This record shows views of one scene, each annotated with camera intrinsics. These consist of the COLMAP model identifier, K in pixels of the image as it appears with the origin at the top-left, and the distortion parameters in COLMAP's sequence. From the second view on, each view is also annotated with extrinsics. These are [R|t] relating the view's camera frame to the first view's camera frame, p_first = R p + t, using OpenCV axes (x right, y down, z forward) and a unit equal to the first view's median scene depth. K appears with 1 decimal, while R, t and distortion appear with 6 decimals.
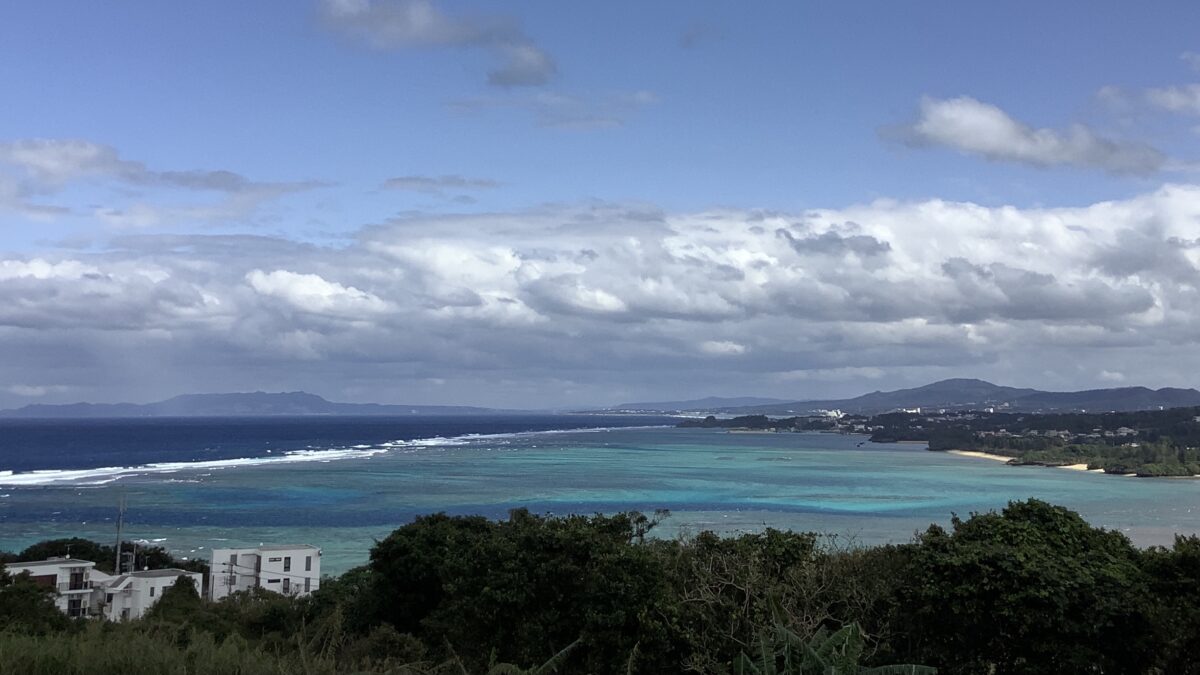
lens RADIAL K [[1352.0, 0, 601.5], [0, 1352.0, 337.5], [0, 0, 1]] dist [0.003006, 0.000000]
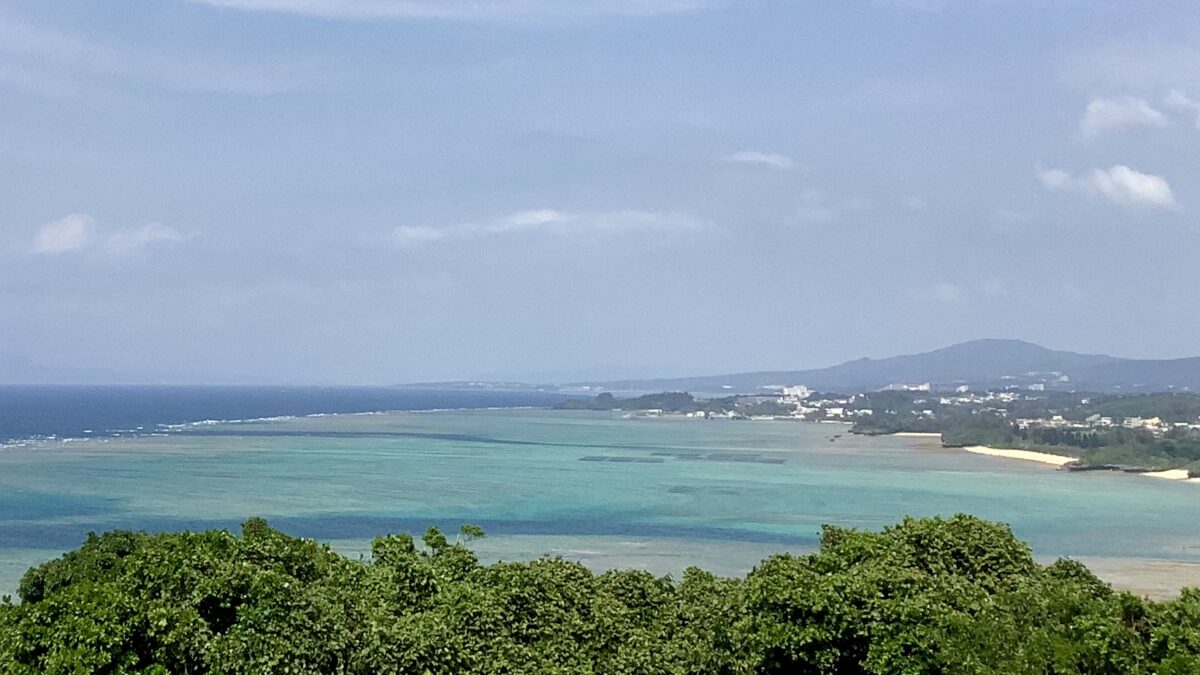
lens RADIAL K [[1117.7, 0, 598.4], [0, 1117.7, 335.9], [0, 0, 1]] dist [0.042304, 0.000000]
pose [[0.960802, 0.020281, 0.276491, -0.070115], [-0.021532, 0.999767, 0.001489, 0.032053], [-0.276396, -0.007384, 0.961015, 0.522481]]
